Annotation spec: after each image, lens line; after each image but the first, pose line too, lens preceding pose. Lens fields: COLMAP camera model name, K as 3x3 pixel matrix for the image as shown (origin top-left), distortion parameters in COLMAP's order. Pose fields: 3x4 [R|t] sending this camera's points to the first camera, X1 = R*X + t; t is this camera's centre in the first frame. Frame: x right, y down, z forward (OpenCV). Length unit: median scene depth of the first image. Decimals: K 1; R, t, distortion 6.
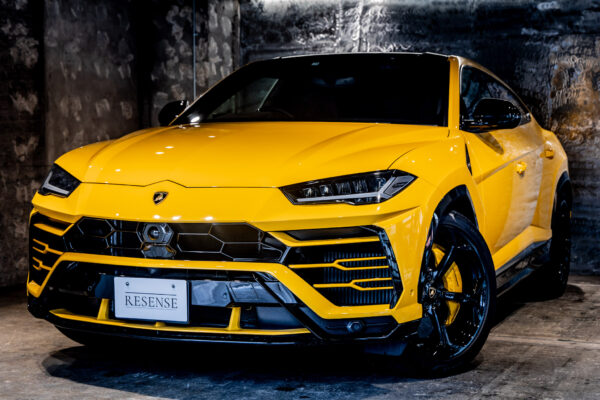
lens RADIAL K [[1089.8, 0, 299.5], [0, 1089.8, 200.2], [0, 0, 1]] dist [0.034437, 0.000000]
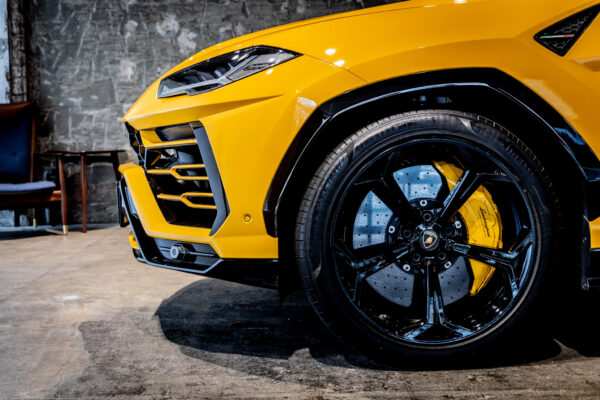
lens RADIAL K [[823.9, 0, 298.9], [0, 823.9, 205.0], [0, 0, 1]] dist [-0.015111, 0.000000]
pose [[0.402859, 0.066283, -0.912859, 0.505706], [-0.036612, 0.997743, 0.056289, 0.037949], [0.914530, 0.010745, 0.404376, 0.688903]]
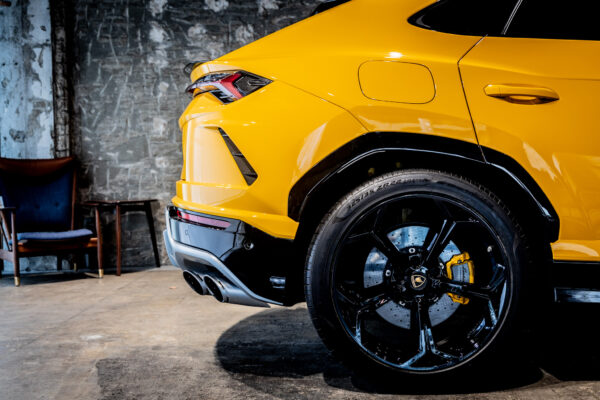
lens RADIAL K [[793.9, 0, 298.0], [0, 793.9, 198.2], [0, 0, 1]] dist [-0.003446, 0.000000]
pose [[0.349433, 0.011719, -0.936888, 0.565144], [-0.025593, 0.999668, 0.002958, 0.024420], [0.936612, 0.022944, 0.349617, 0.707223]]
